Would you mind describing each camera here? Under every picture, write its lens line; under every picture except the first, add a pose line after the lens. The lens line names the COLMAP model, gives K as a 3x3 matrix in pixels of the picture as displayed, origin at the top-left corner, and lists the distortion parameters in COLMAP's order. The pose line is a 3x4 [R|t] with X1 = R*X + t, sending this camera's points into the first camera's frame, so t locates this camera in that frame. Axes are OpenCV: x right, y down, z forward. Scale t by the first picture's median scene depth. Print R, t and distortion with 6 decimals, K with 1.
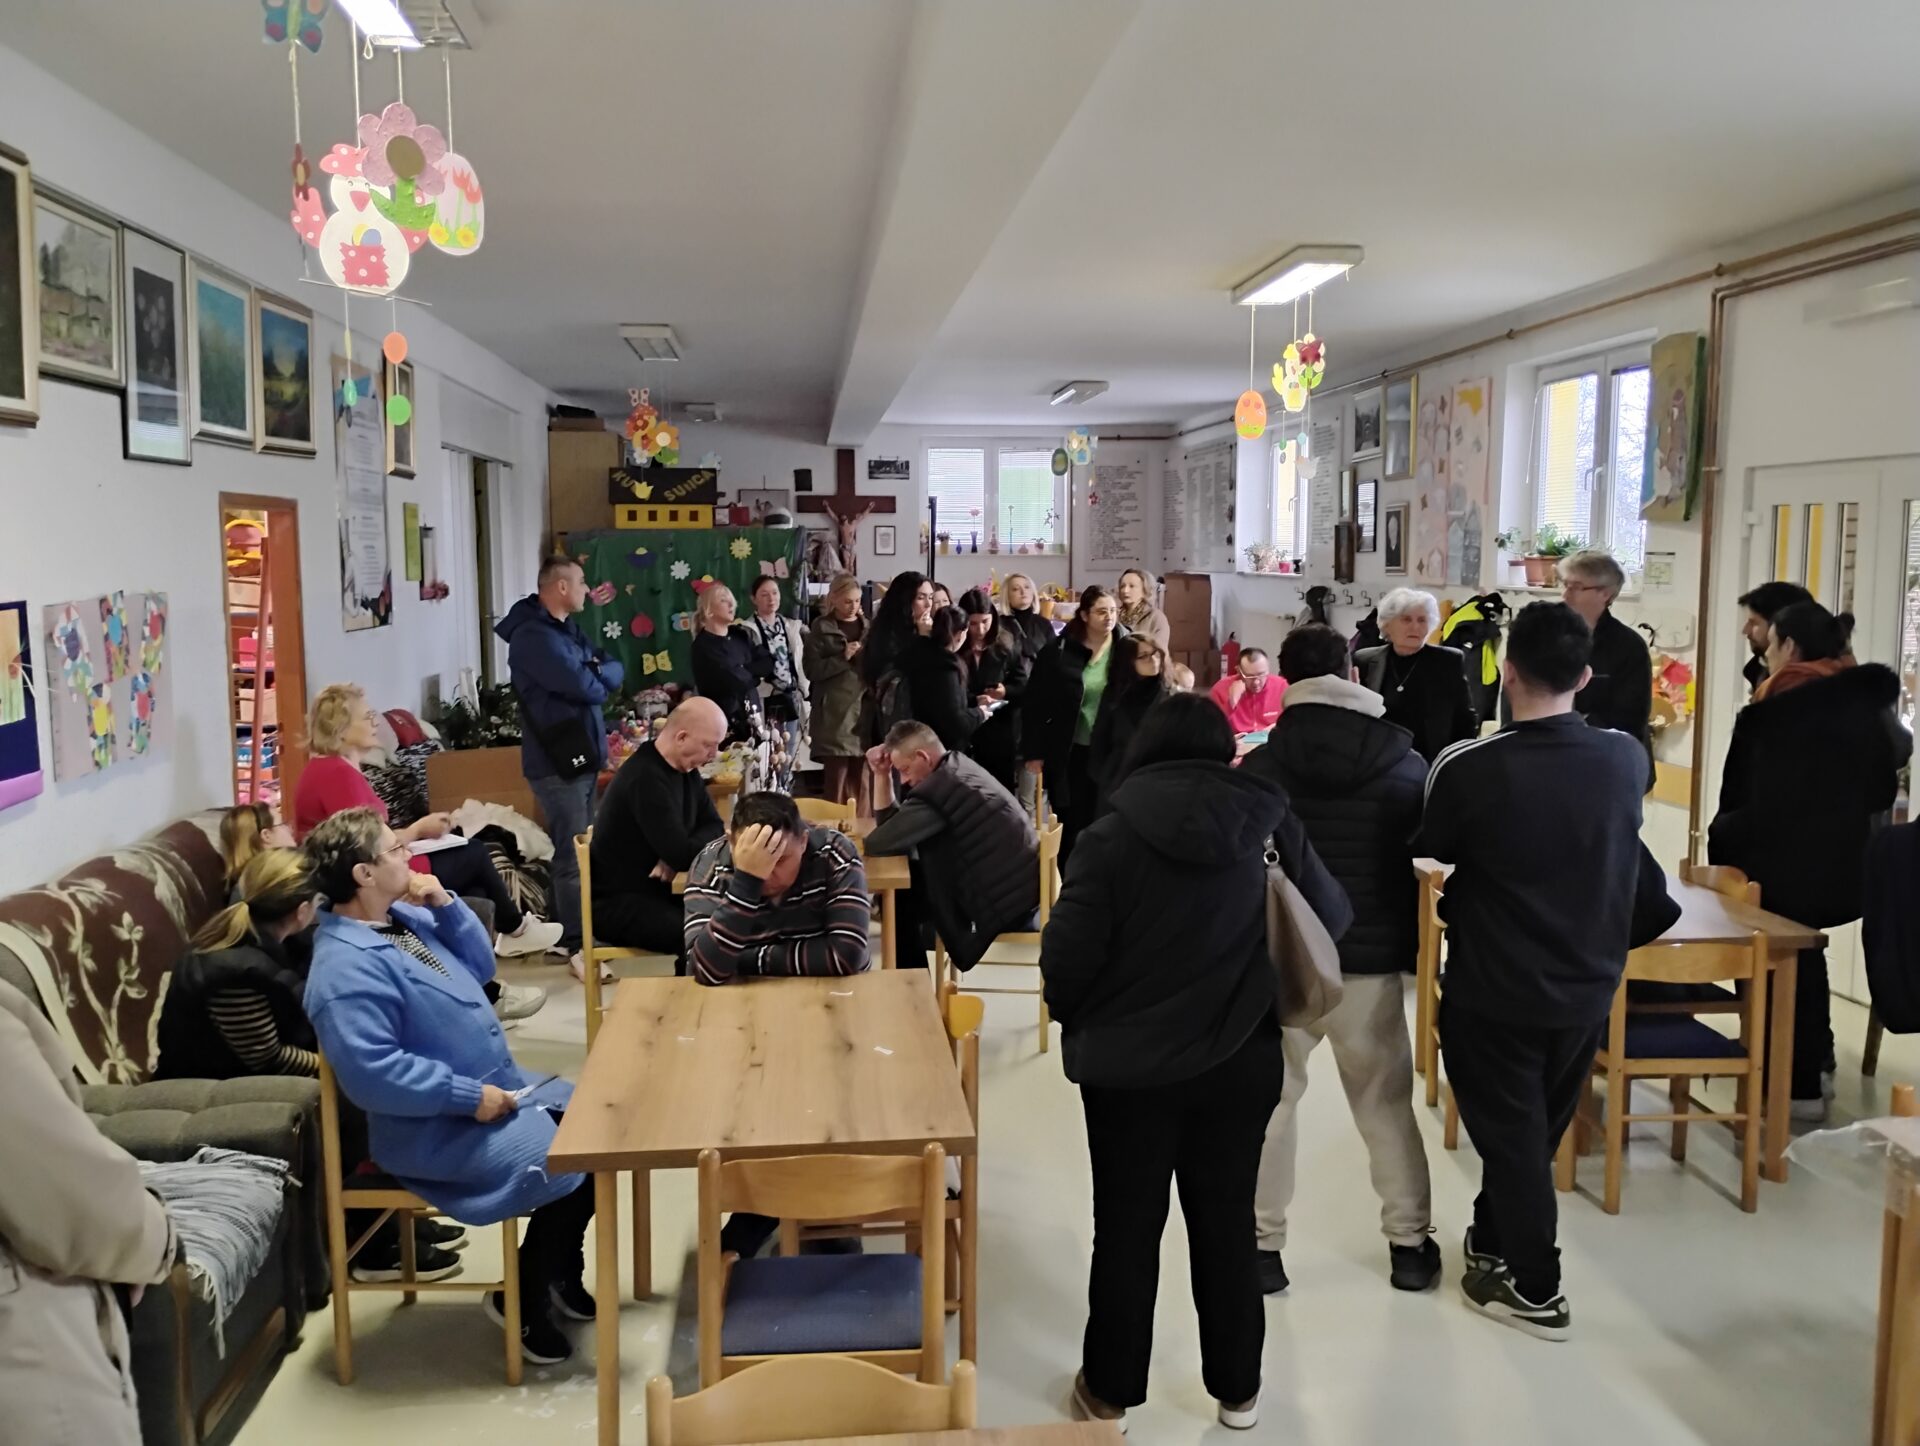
lens RADIAL K [[1599.8, 0, 966.7], [0, 1599.8, 728.1], [0, 0, 1]] dist [0.059681, -0.070685]
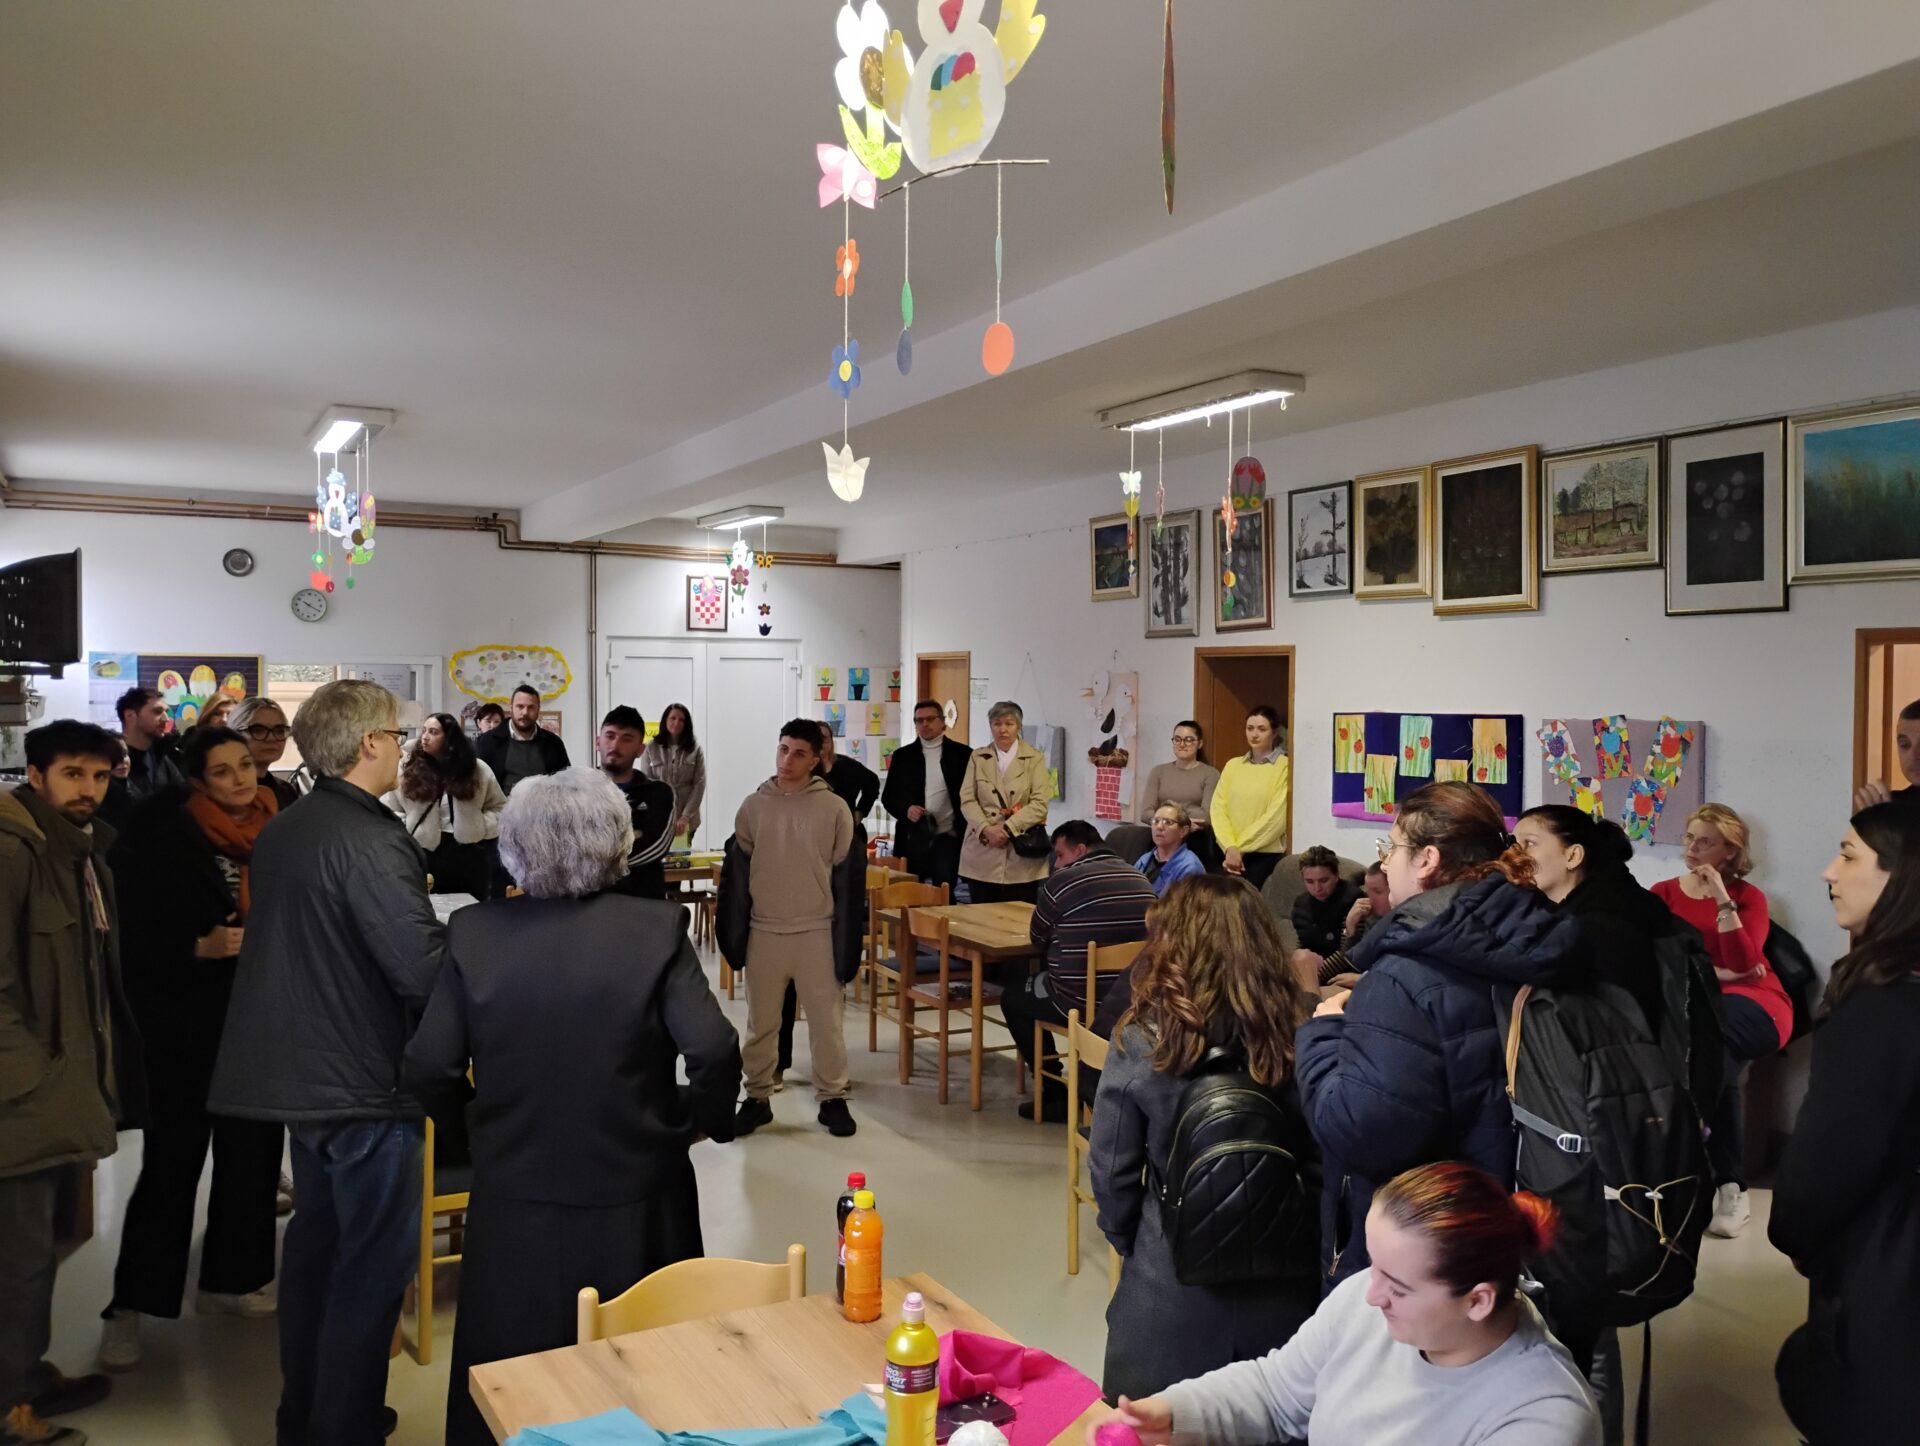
lens RADIAL K [[1599.8, 0, 955.8], [0, 1599.8, 721.6], [0, 0, 1]] dist [0.059681, -0.070685]
pose [[-0.933623, 0.008593, -0.358153, 0.199566], [-0.042708, 0.989914, 0.135082, -0.098285], [0.355702, 0.141412, -0.923839, 0.844981]]
